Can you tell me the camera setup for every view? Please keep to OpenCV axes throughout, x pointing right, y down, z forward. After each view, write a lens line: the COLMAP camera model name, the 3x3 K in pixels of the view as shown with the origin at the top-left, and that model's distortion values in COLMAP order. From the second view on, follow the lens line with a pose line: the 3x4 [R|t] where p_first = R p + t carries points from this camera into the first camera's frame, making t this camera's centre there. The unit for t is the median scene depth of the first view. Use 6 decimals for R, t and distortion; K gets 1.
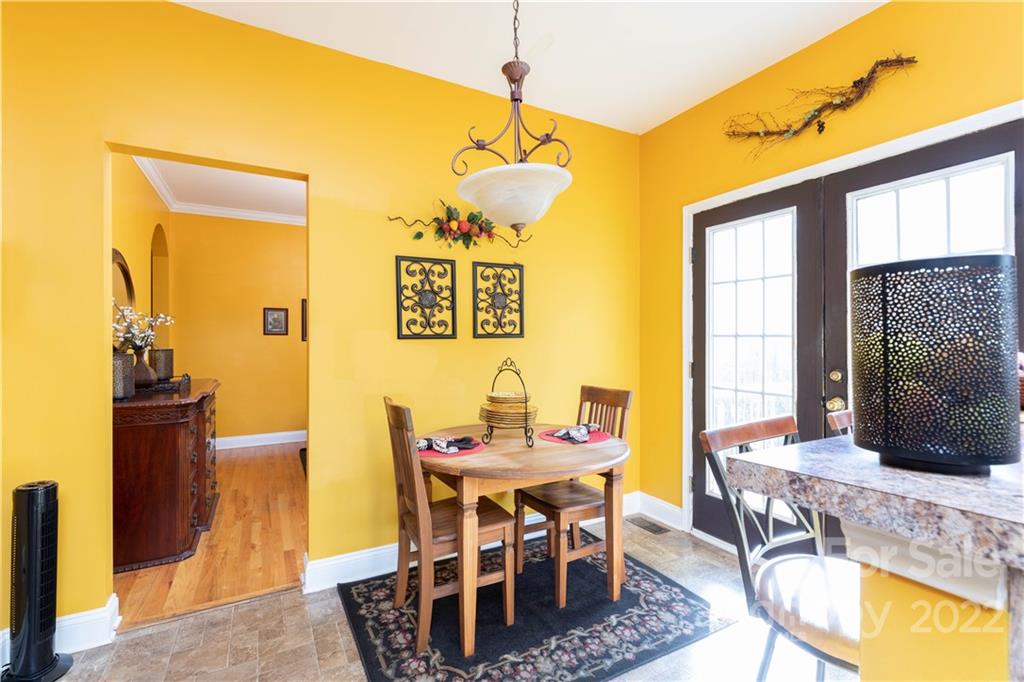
lens RADIAL K [[458.4, 0, 512.0], [0, 458.4, 341.0], [0, 0, 1]] dist [0.002621, 0.000383]
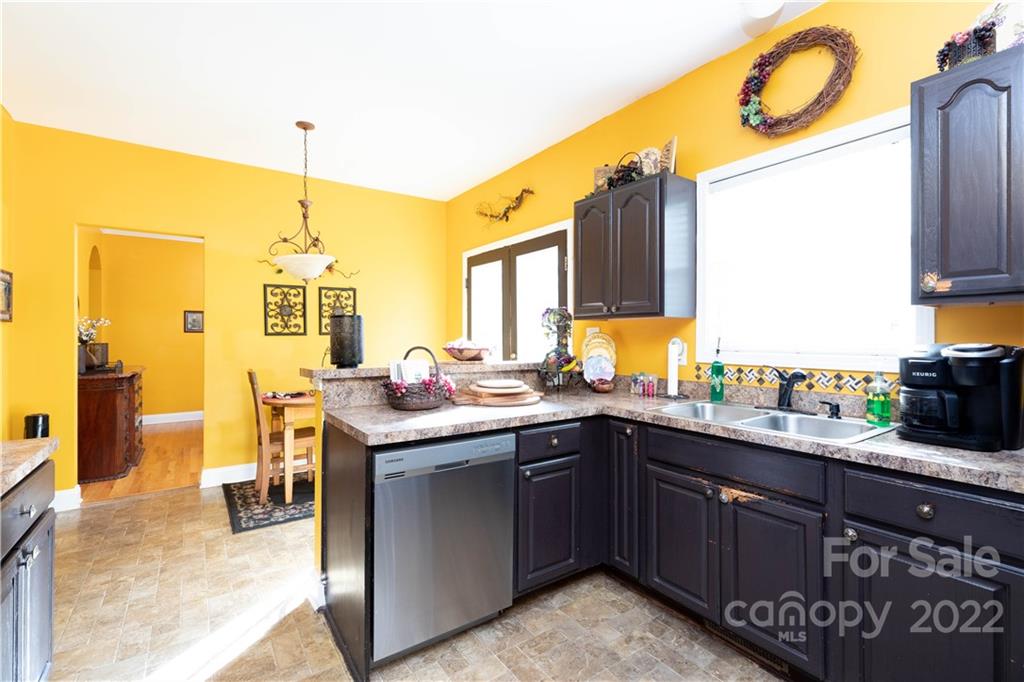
lens RADIAL K [[455.6, 0, 512.4], [0, 455.6, 337.4], [0, 0, 1]] dist [0.000255, -0.000170]
pose [[0.993755, 0.000766, 0.111583, 0.426349], [-0.000382, 0.999994, -0.003456, 0.007369], [-0.111585, 0.003392, 0.993749, -0.673571]]
